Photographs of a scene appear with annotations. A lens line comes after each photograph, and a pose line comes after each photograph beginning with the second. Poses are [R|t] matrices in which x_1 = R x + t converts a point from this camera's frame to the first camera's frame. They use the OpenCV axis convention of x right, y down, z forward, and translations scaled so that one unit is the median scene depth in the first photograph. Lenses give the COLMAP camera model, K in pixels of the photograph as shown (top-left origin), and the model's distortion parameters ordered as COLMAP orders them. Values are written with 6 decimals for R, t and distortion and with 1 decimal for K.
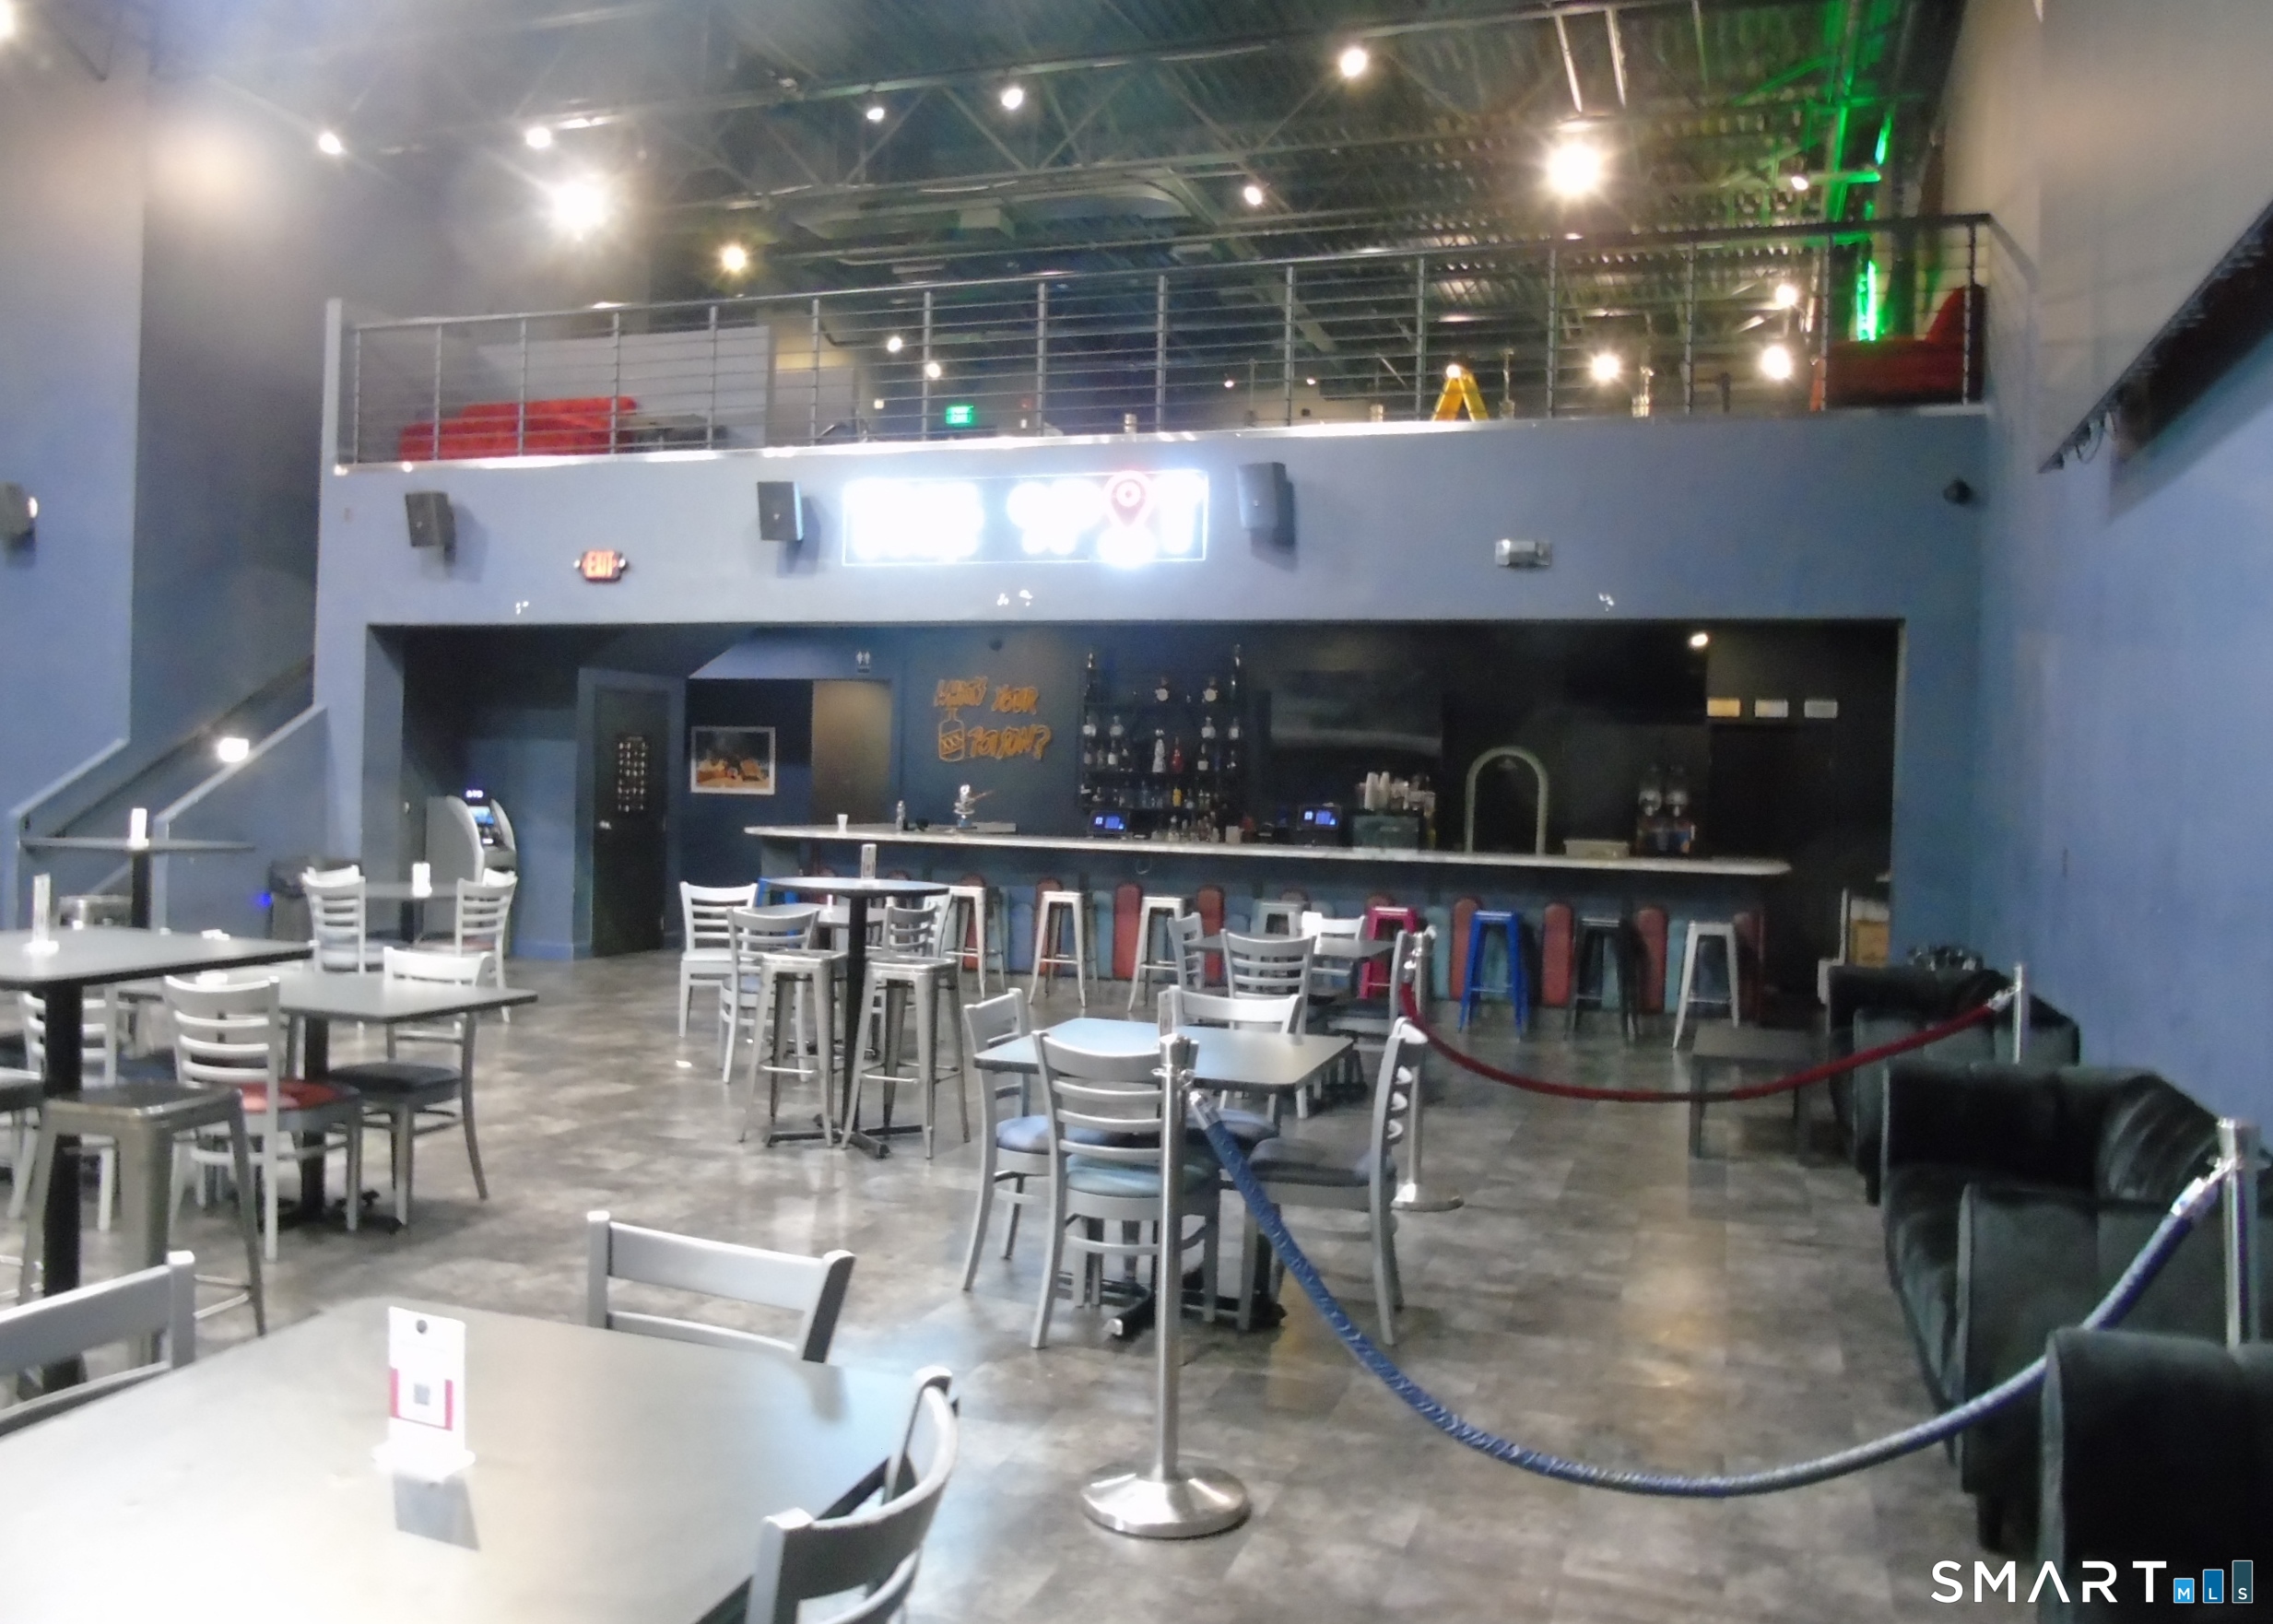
lens RADIAL K [[1754.1, 0, 1136.5], [0, 1754.1, 812.0], [0, 0, 1]] dist [0.281750, 0.000025]
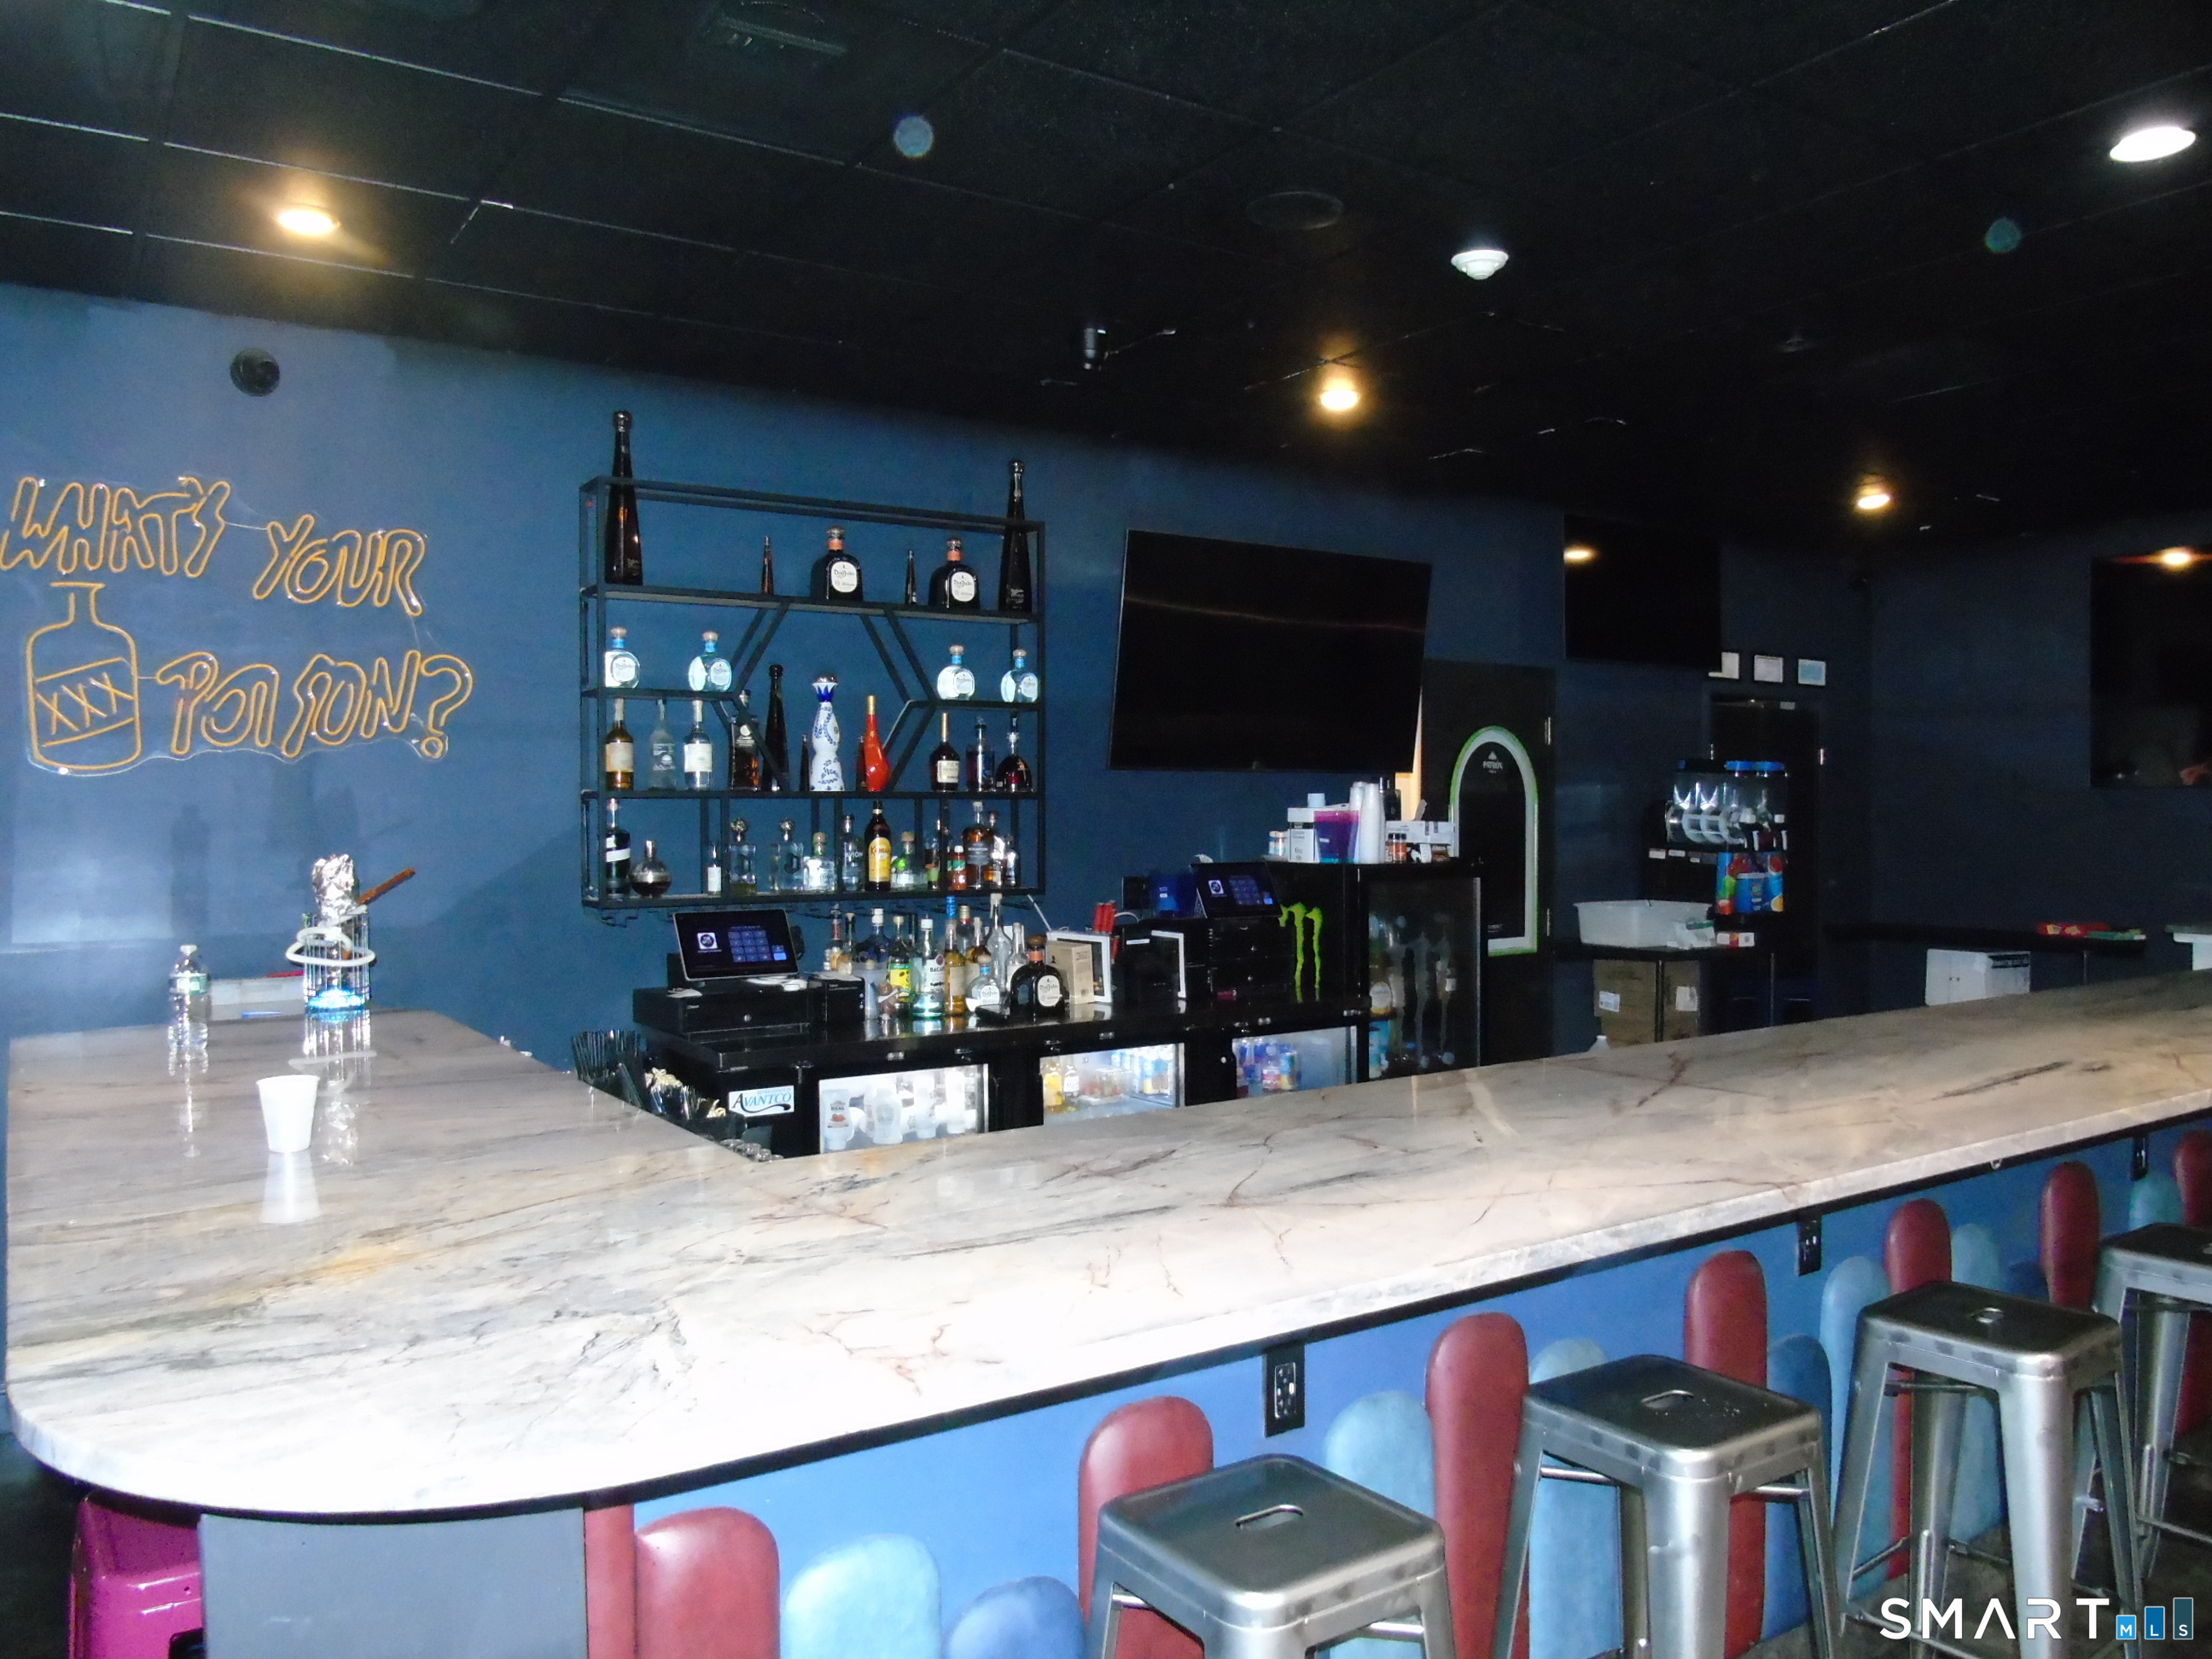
lens RADIAL K [[1618.9, 0, 1102.1], [0, 1618.9, 857.0], [0, 0, 1]] dist [-0.025066, 0.045422]
pose [[0.616742, -0.052345, 0.785423, -0.214426], [0.041570, 0.998560, 0.033907, -0.018059], [-0.786067, 0.011738, 0.618030, 0.741968]]
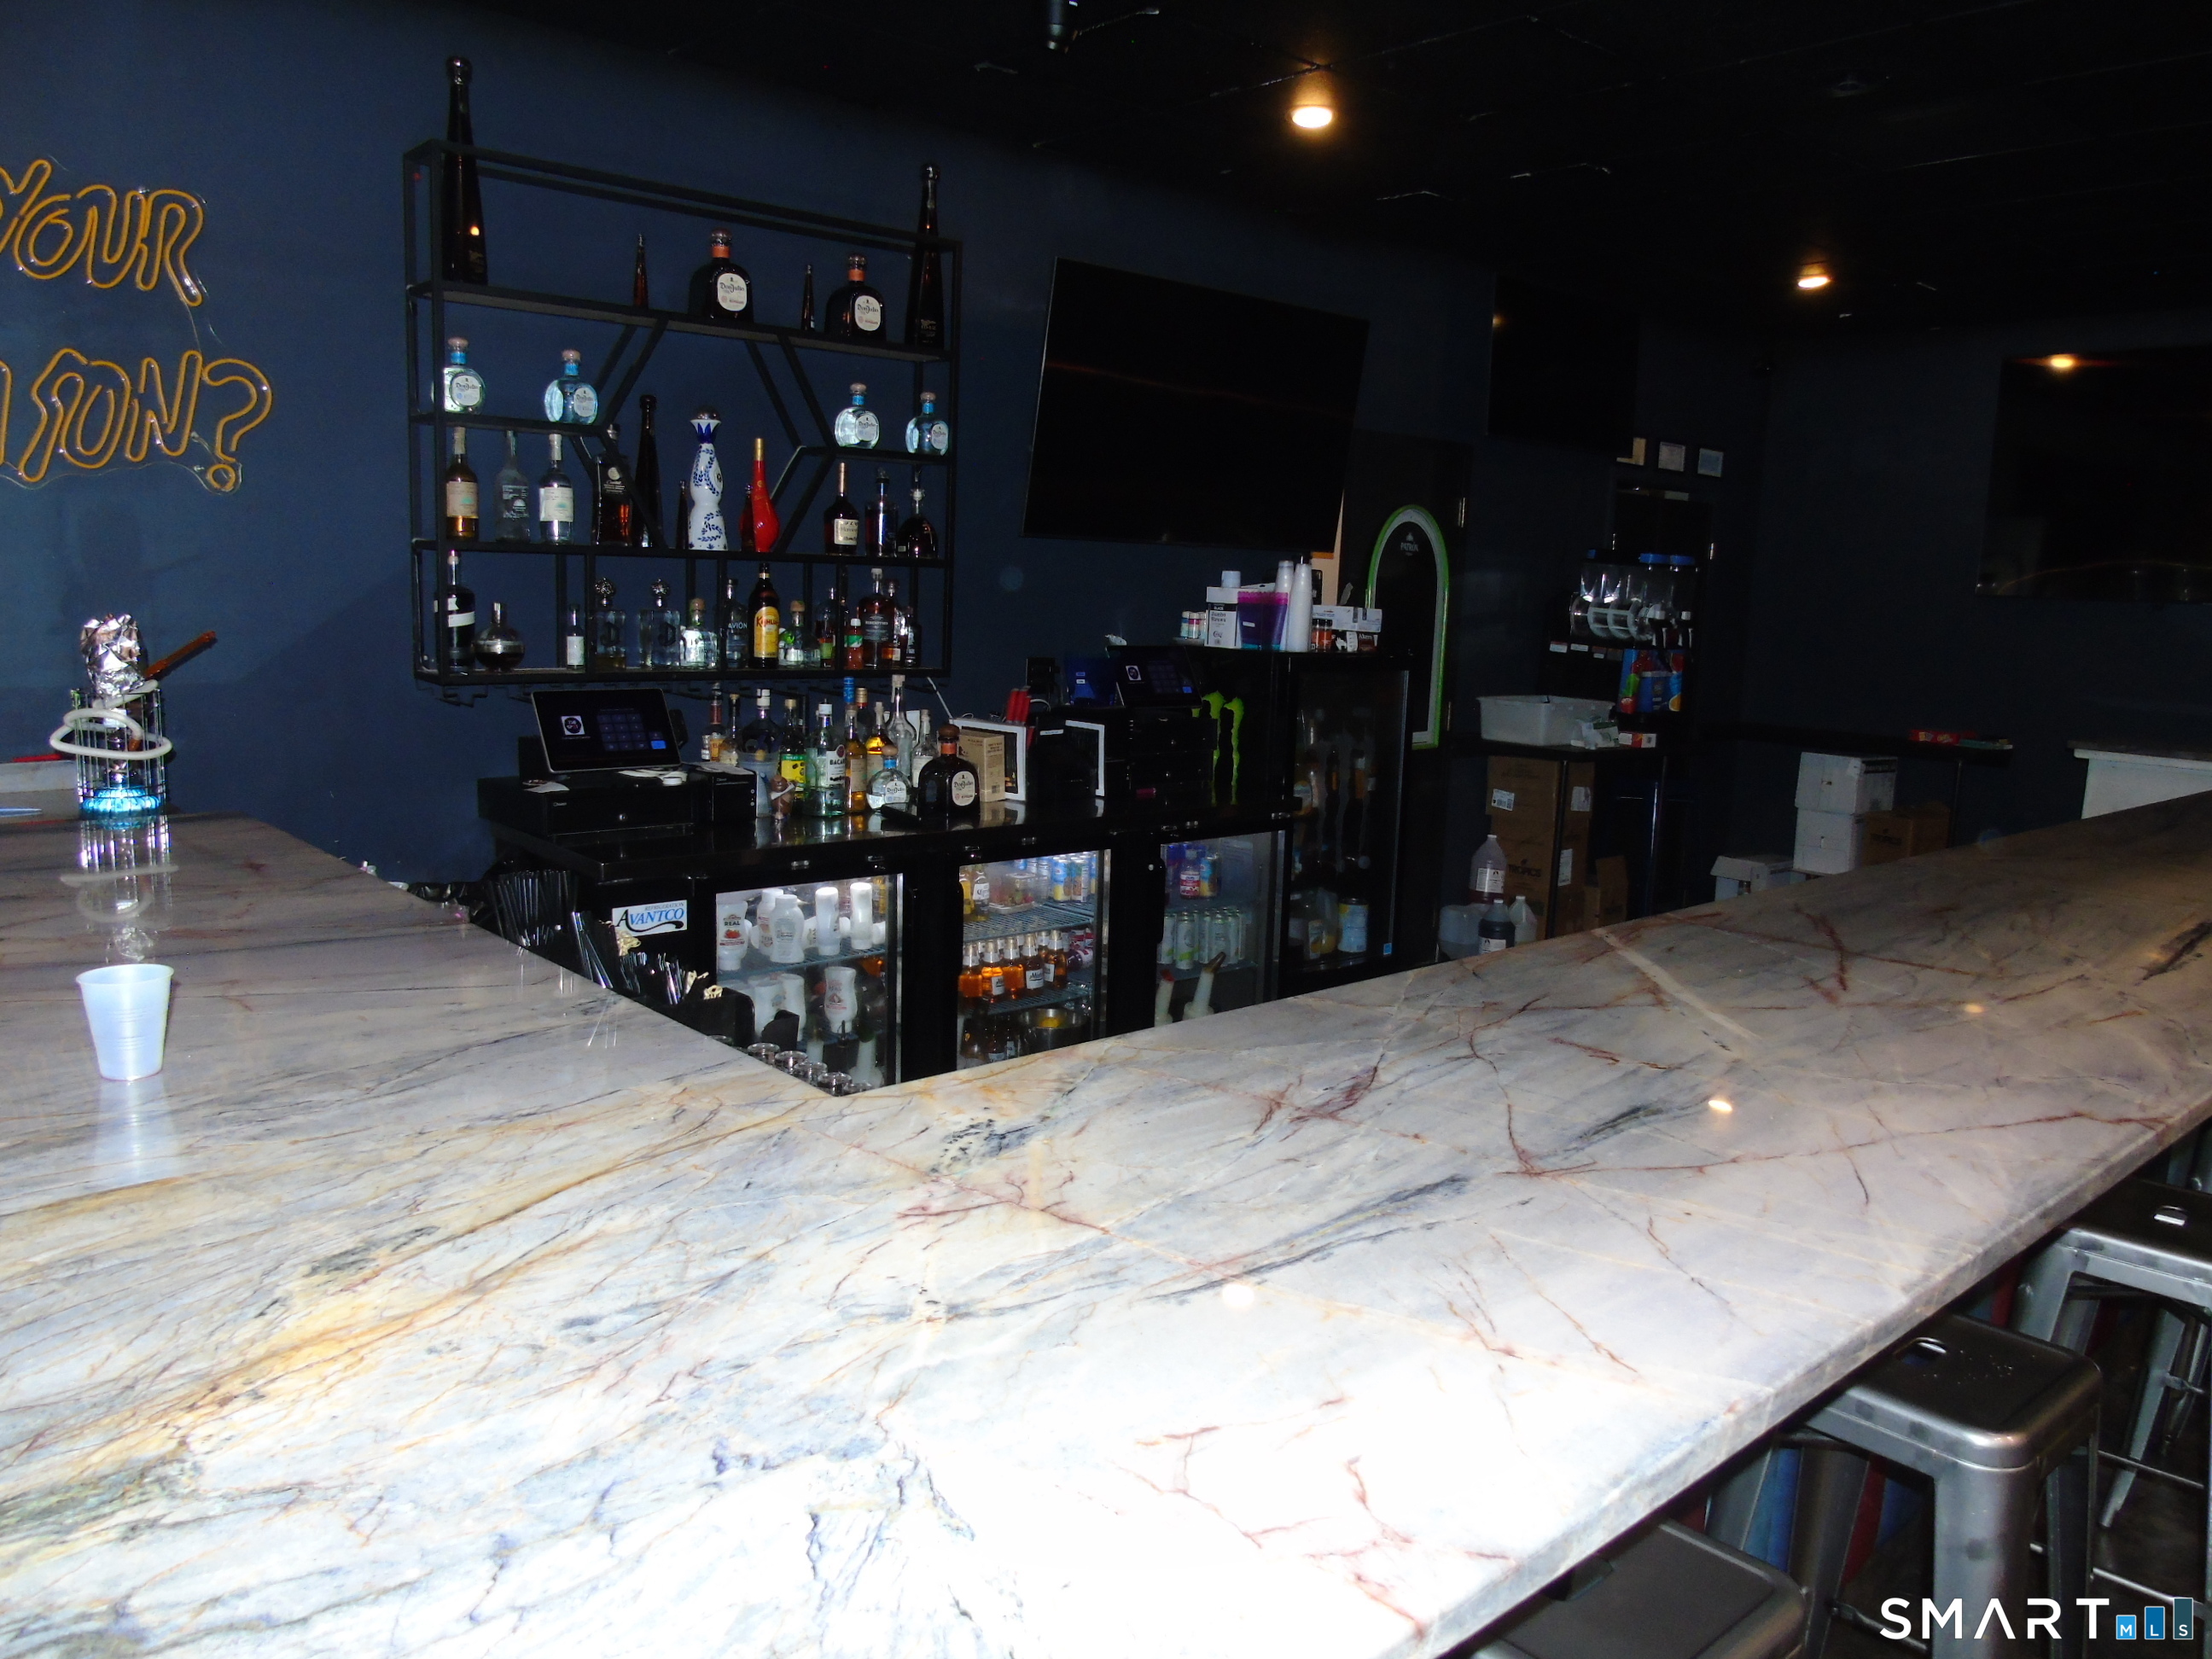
lens RADIAL K [[1613.3, 0, 1106.0], [0, 1613.3, 829.5], [0, 0, 1]] dist [-0.037045, 0.043012]
pose [[0.502308, -0.144535, 0.852524, -0.199421], [0.001941, 0.986117, 0.166040, -0.020984], [-0.864687, -0.081748, 0.495615, 0.787895]]
